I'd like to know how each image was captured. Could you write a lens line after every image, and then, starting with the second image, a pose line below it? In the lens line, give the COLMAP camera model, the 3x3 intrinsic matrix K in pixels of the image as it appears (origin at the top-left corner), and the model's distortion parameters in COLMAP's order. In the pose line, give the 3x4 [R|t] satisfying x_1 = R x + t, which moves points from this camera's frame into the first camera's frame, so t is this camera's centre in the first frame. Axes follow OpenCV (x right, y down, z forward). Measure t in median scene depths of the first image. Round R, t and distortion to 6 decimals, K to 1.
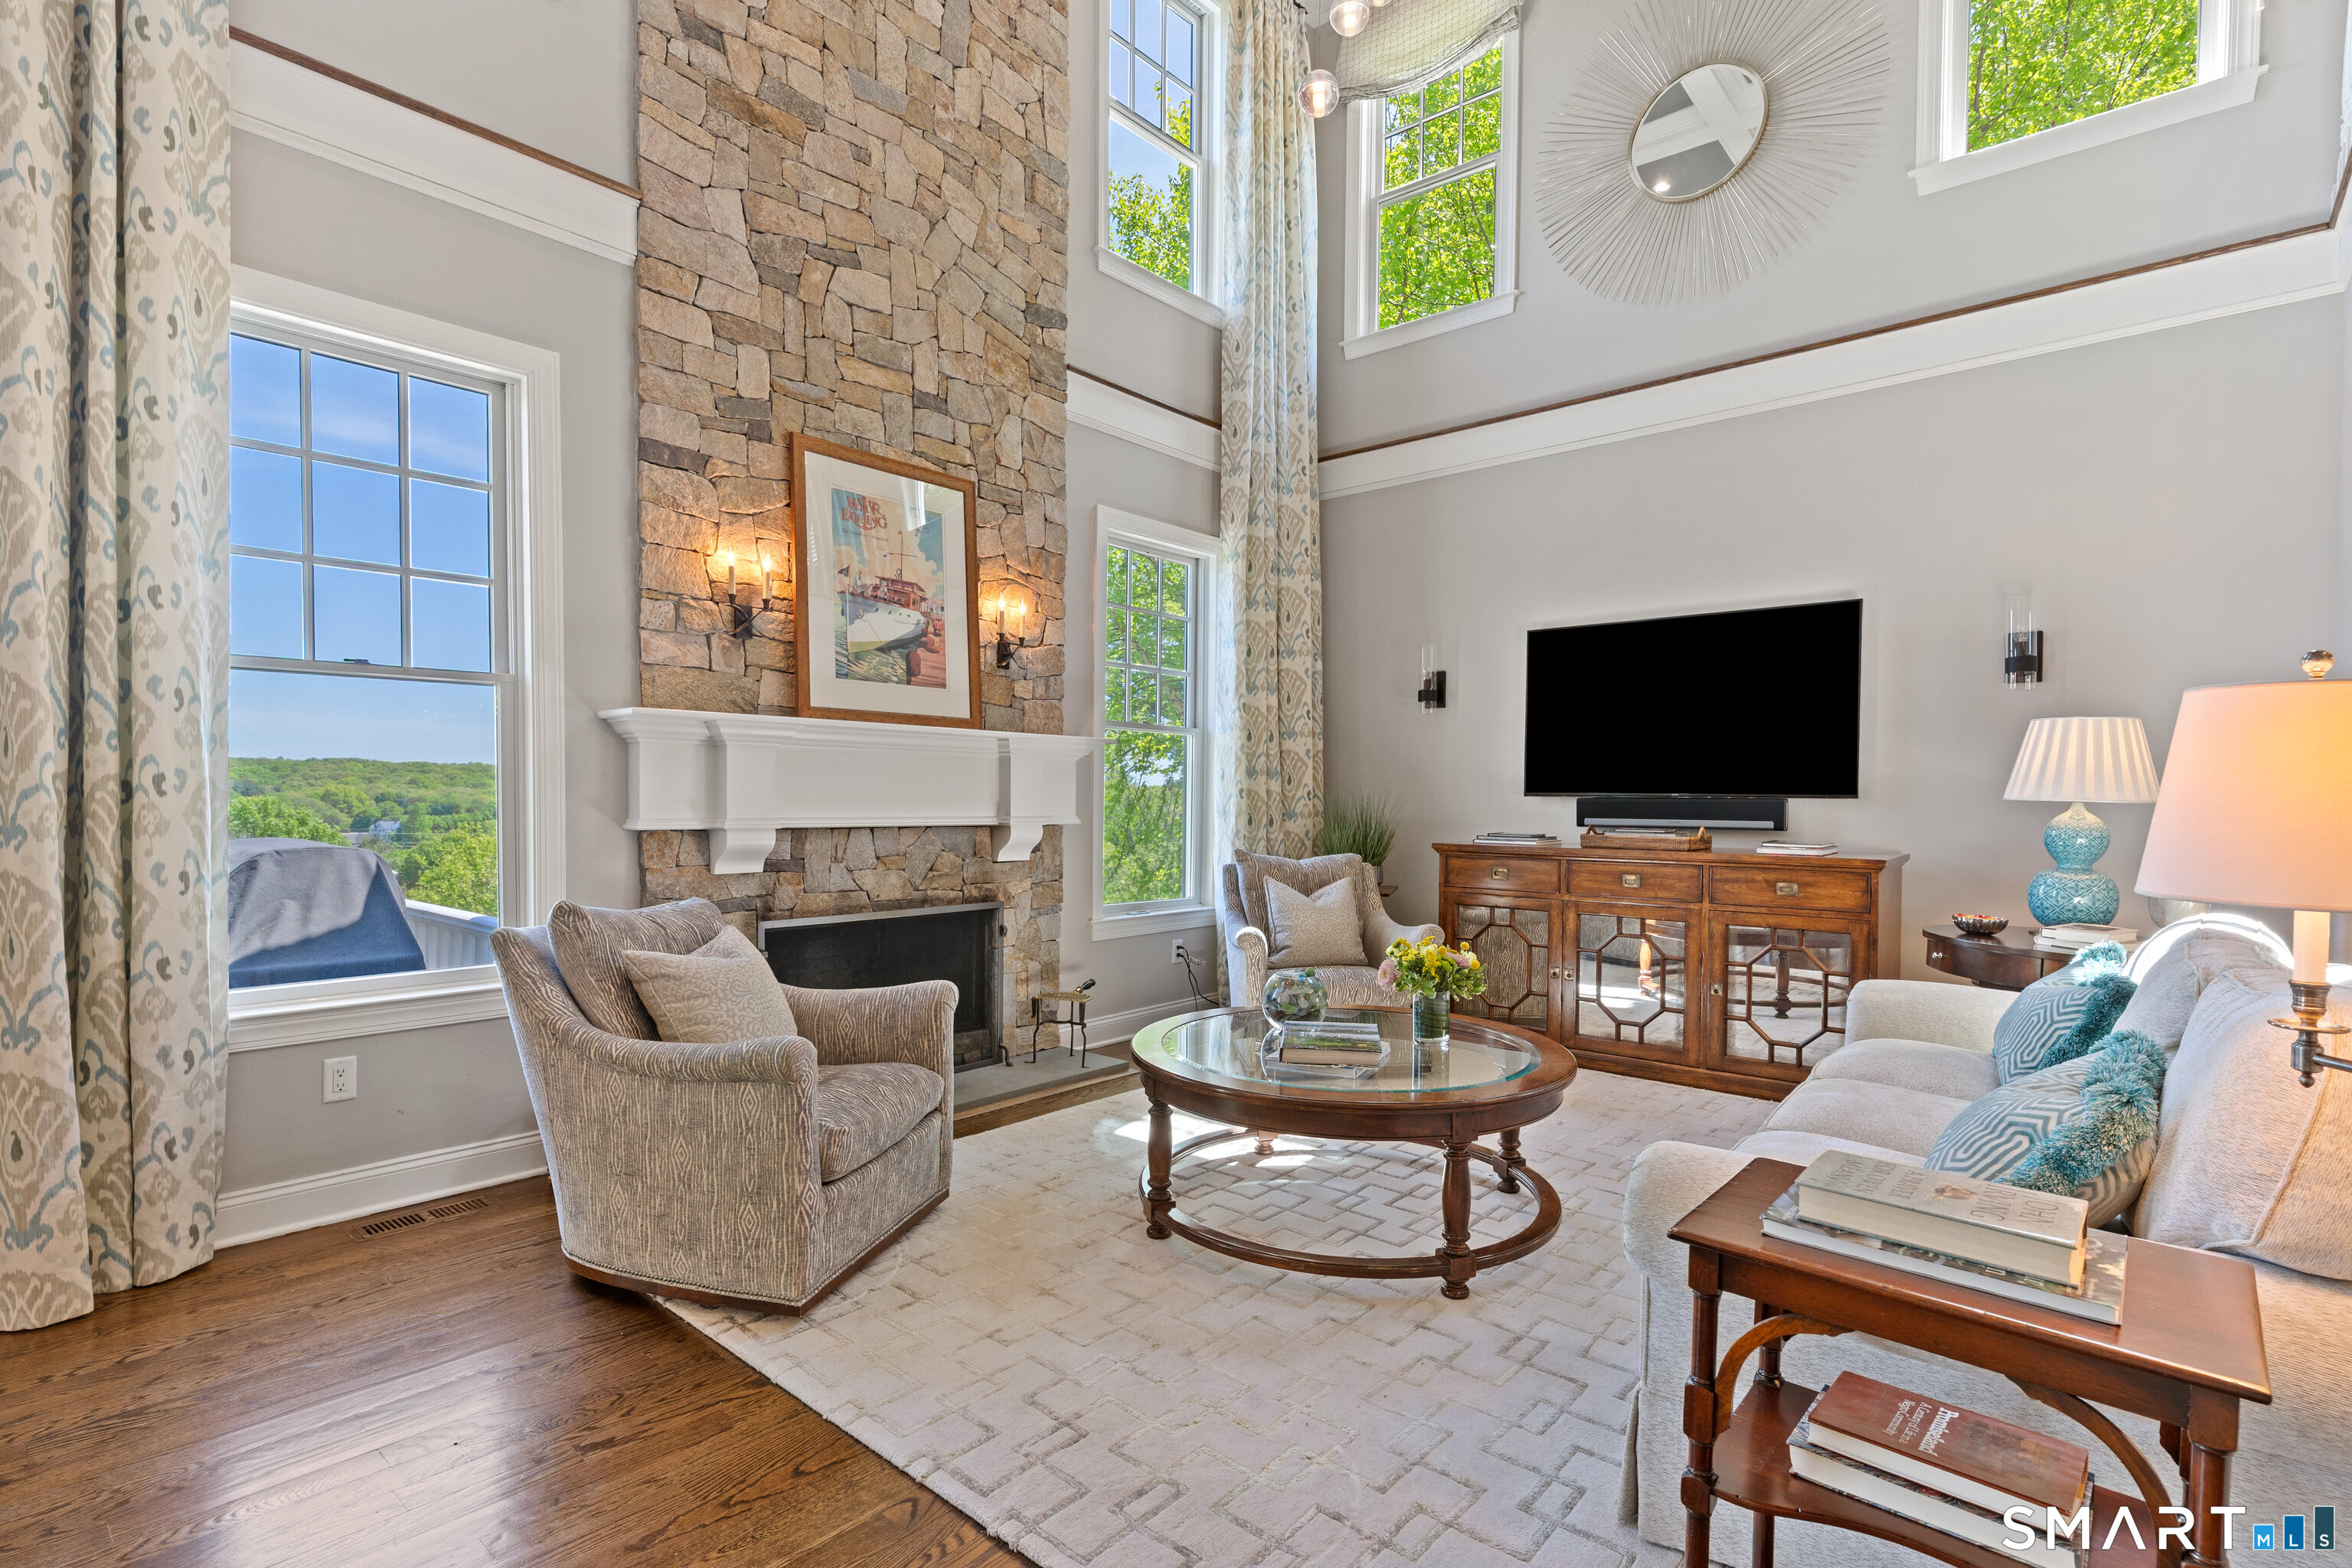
lens RADIAL K [[1135.1, 0, 1131.0], [0, 1135.1, 822.1], [0, 0, 1]] dist [0.002541, -0.000173]
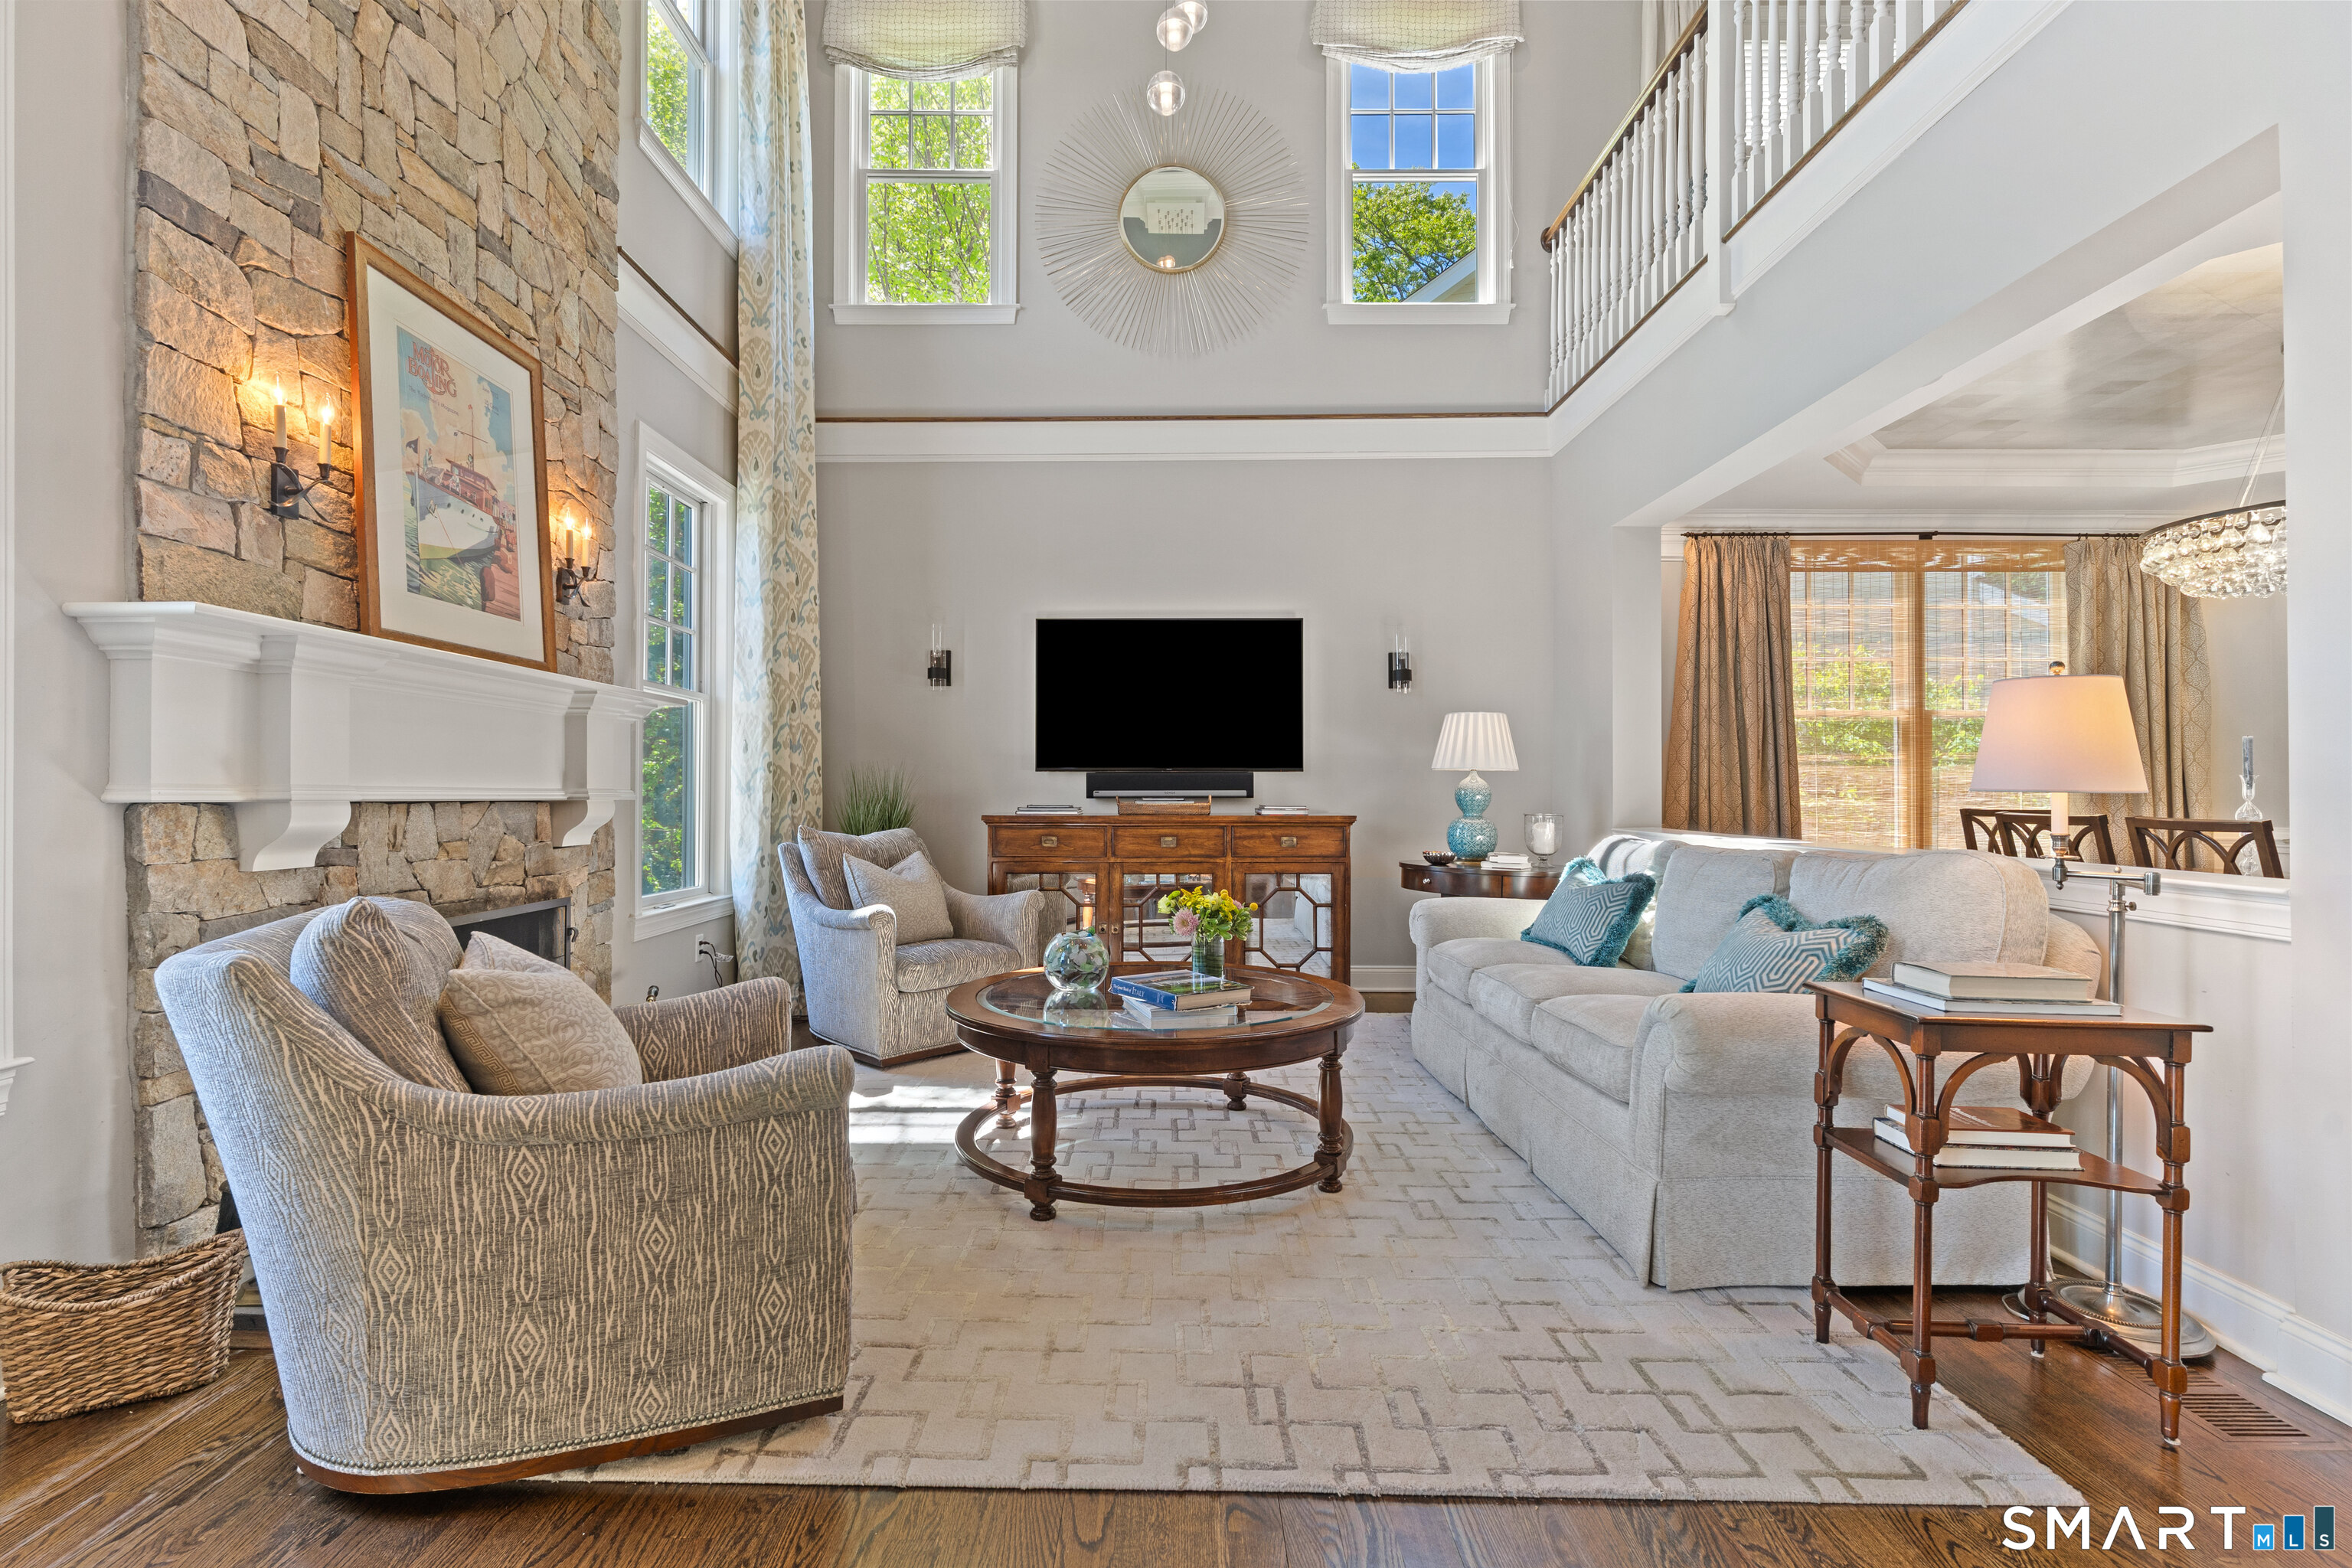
lens RADIAL K [[1135.1, 0, 1153.9], [0, 1135.1, 782.3], [0, 0, 1]] dist [0.002541, -0.000173]
pose [[0.750875, -0.000735, 0.660443, -0.360961], [0.020175, 0.999558, -0.021825, 0.017253], [-0.660136, 0.029712, 0.750559, 0.150260]]
